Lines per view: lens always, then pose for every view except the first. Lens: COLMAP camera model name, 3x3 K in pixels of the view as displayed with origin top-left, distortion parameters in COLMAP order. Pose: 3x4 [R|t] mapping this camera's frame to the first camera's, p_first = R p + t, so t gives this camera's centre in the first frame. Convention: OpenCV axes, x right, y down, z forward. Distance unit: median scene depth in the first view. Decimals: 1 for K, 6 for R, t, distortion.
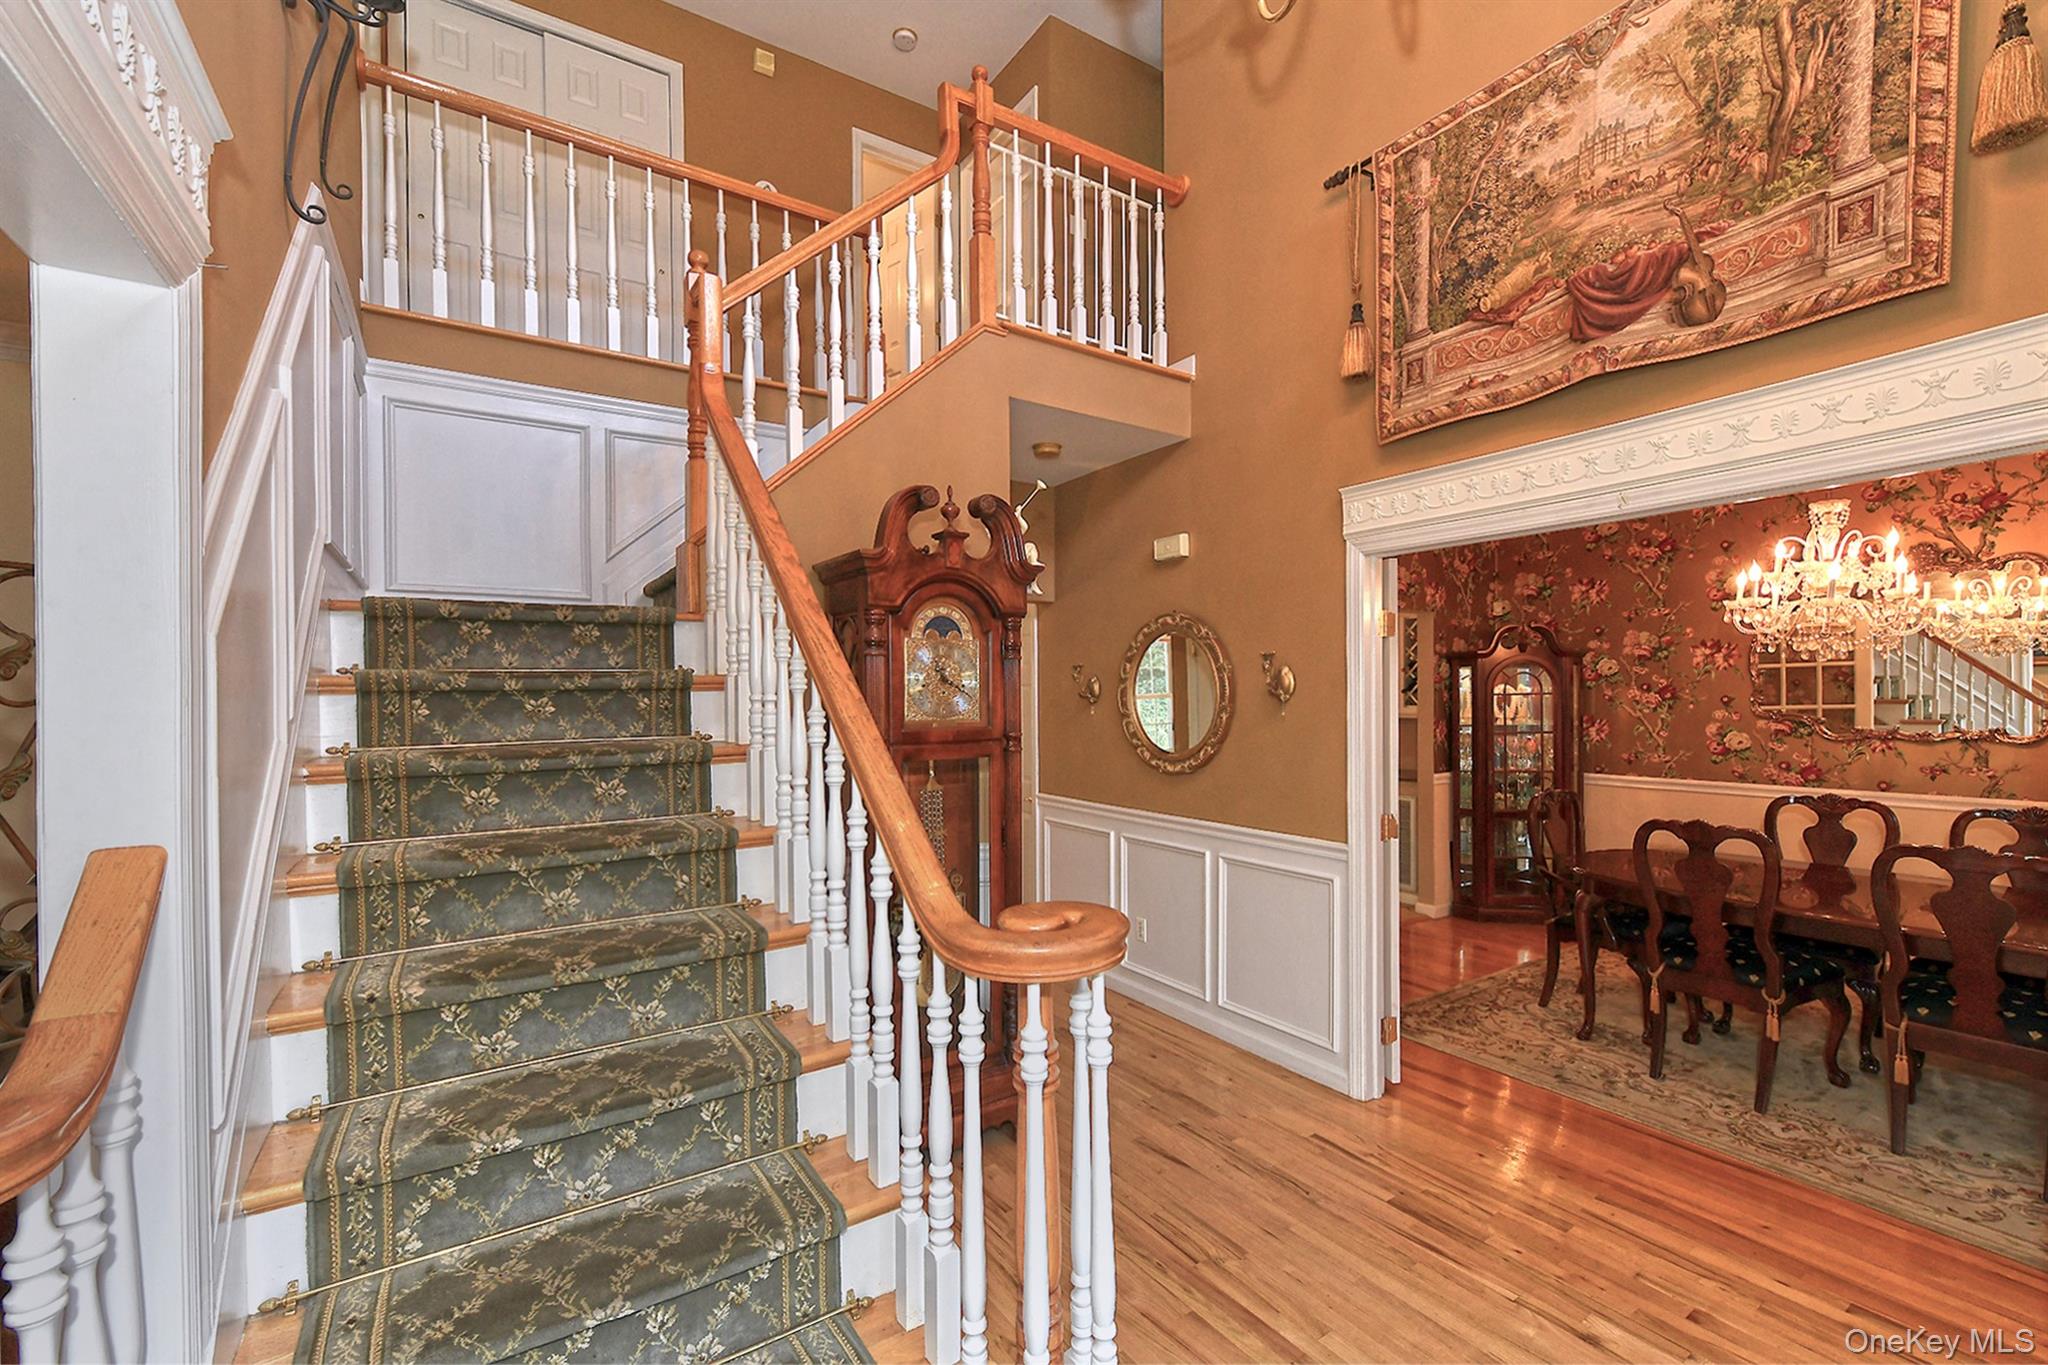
lens RADIAL K [[904.6, 0, 1112.4], [0, 904.6, 691.1], [0, 0, 1]] dist [-0.002346, 0.000815]
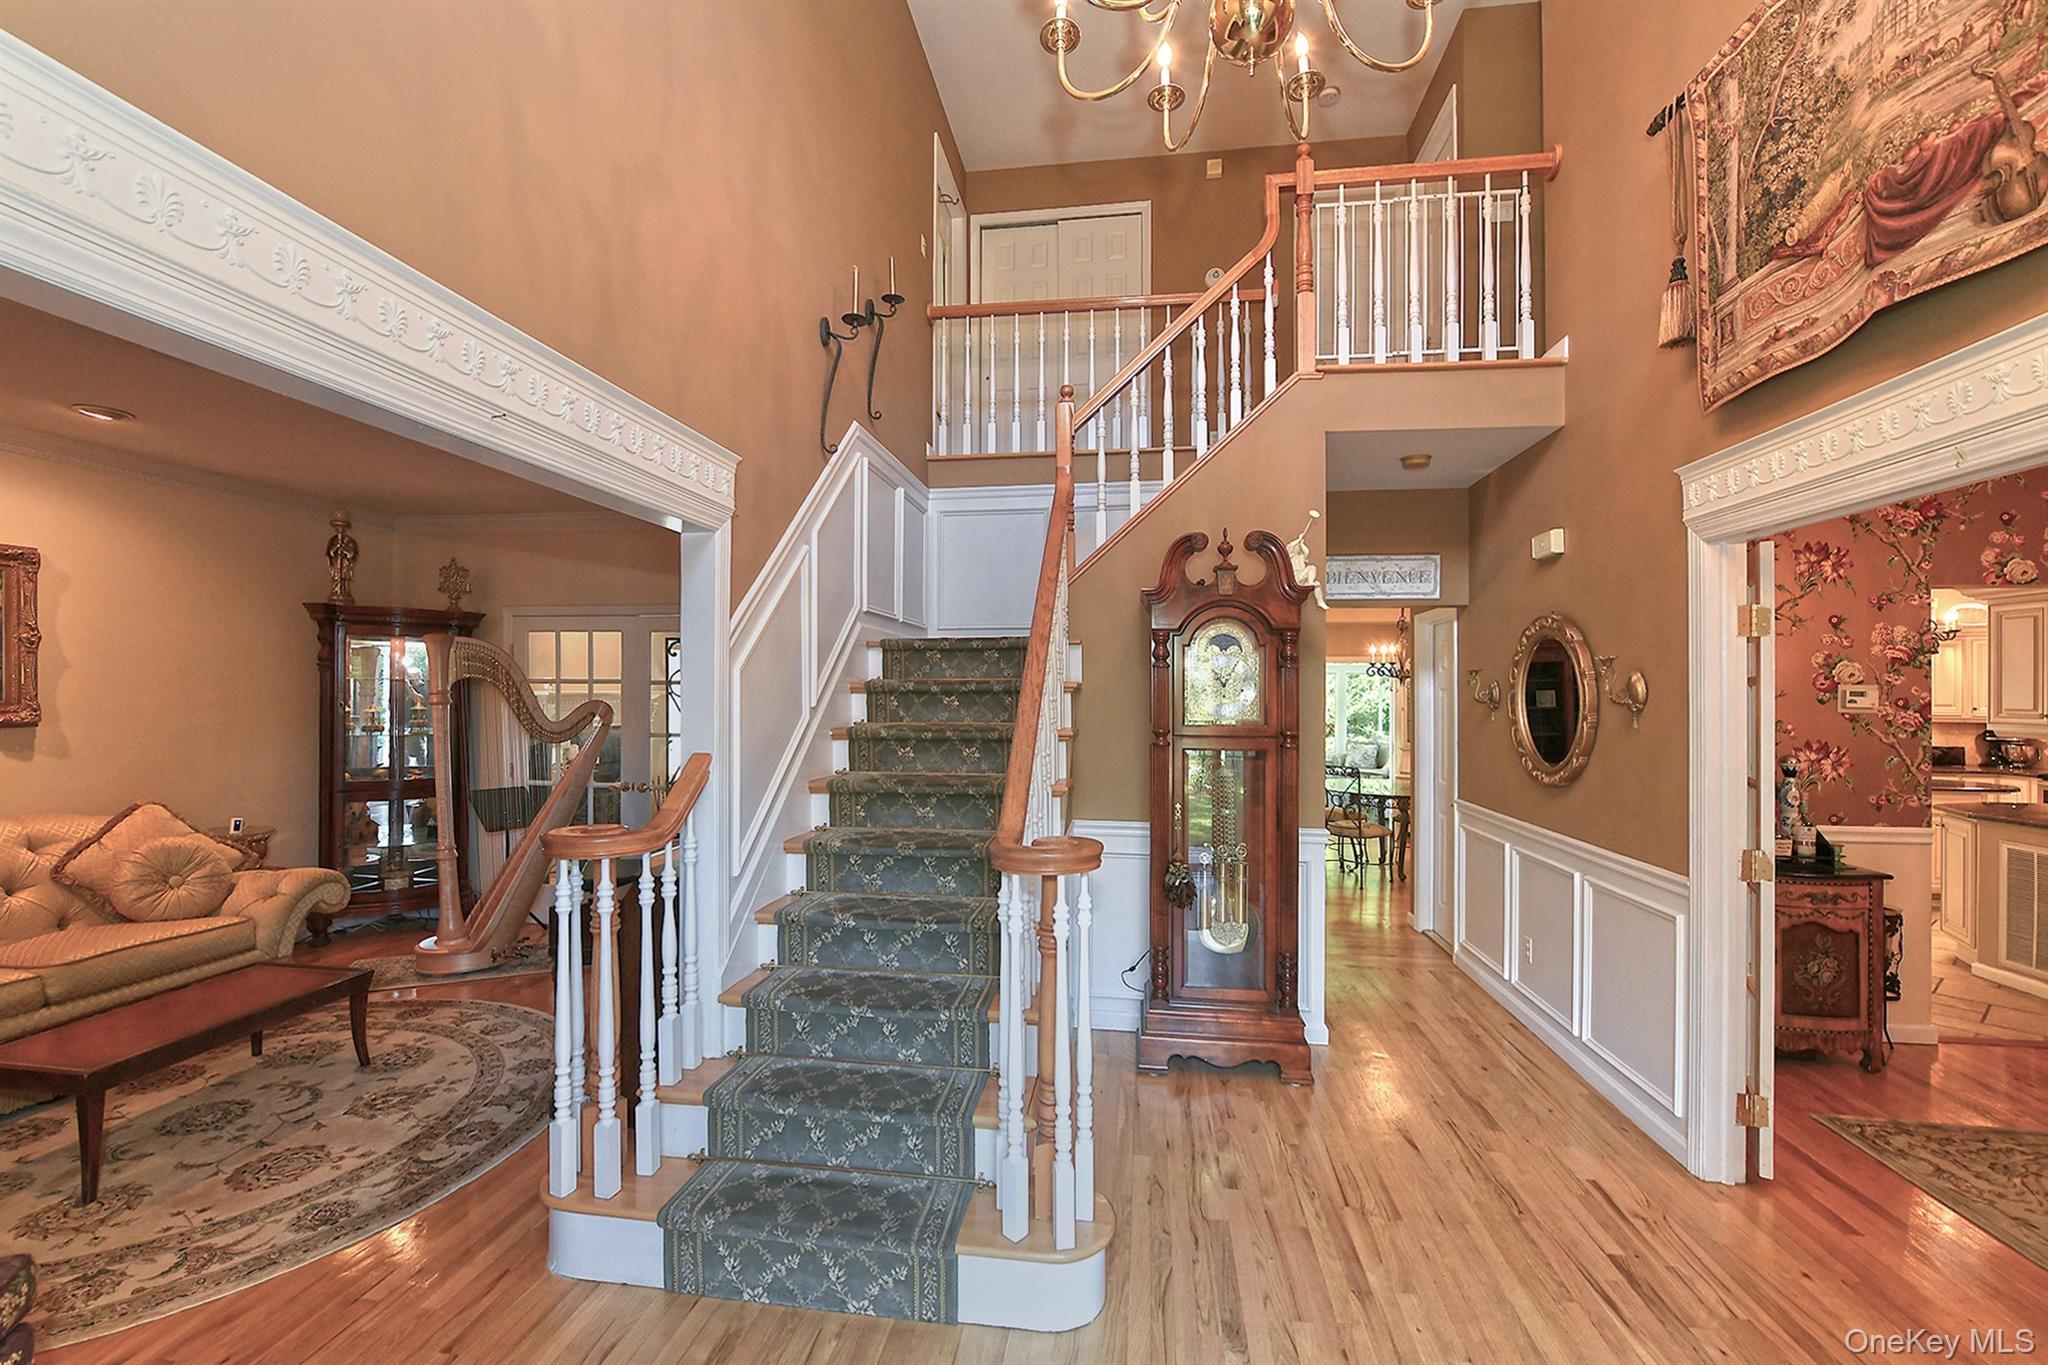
lens RADIAL K [[867.8, 0, 987.4], [0, 867.8, 689.6], [0, 0, 1]] dist [0.001330, -0.003681]
pose [[0.716234, 0.010087, -0.697788, 0.505724], [-0.009281, 0.999945, 0.004929, -0.012678], [0.697799, 0.002946, 0.716288, -0.087973]]
